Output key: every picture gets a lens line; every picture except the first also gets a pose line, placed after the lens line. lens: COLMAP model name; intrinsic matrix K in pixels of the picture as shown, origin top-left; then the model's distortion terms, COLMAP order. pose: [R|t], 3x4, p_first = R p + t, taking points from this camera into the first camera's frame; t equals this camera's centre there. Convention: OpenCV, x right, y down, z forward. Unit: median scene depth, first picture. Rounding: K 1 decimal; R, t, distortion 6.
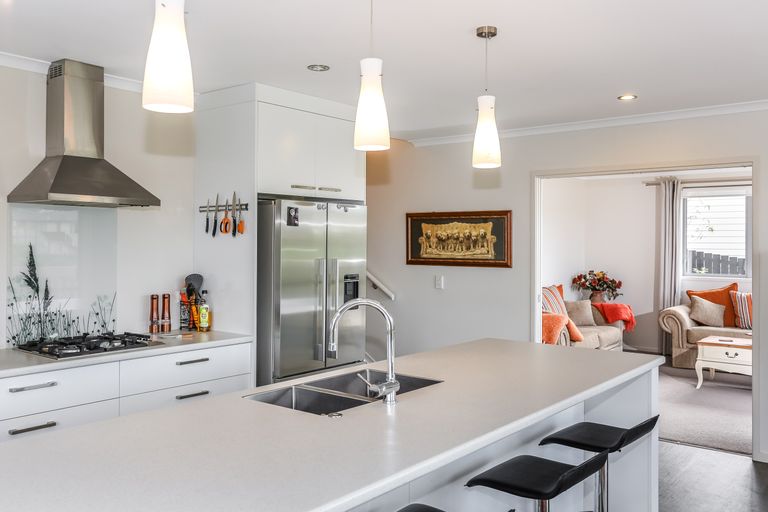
lens RADIAL K [[657.1, 0, 384.0], [0, 657.1, 256.0], [0, 0, 1]] dist [-0.008111, -0.002109]
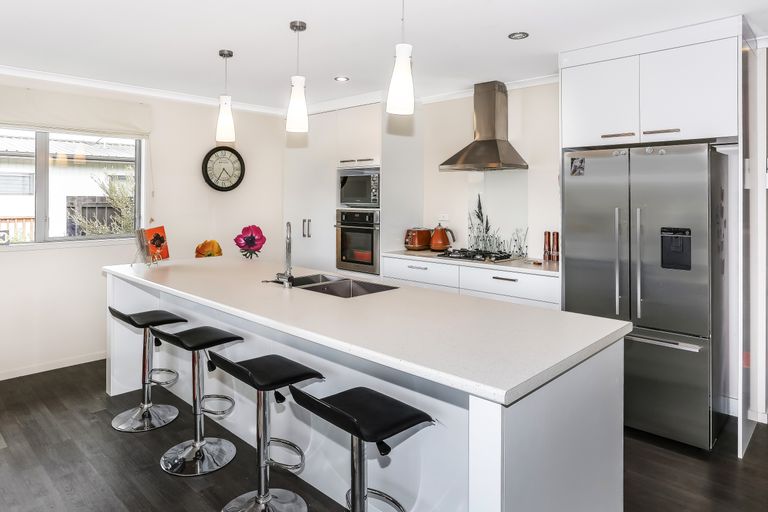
lens RADIAL K [[495.5, 0, 384.0], [0, 495.5, 256.0], [0, 0, 1]] dist [-0.005042, -0.001325]
pose [[-0.079718, 0.115753, -0.990074, 0.764214], [-0.023526, 0.992740, 0.117959, -0.004262], [0.996540, 0.032696, -0.076416, 0.821913]]
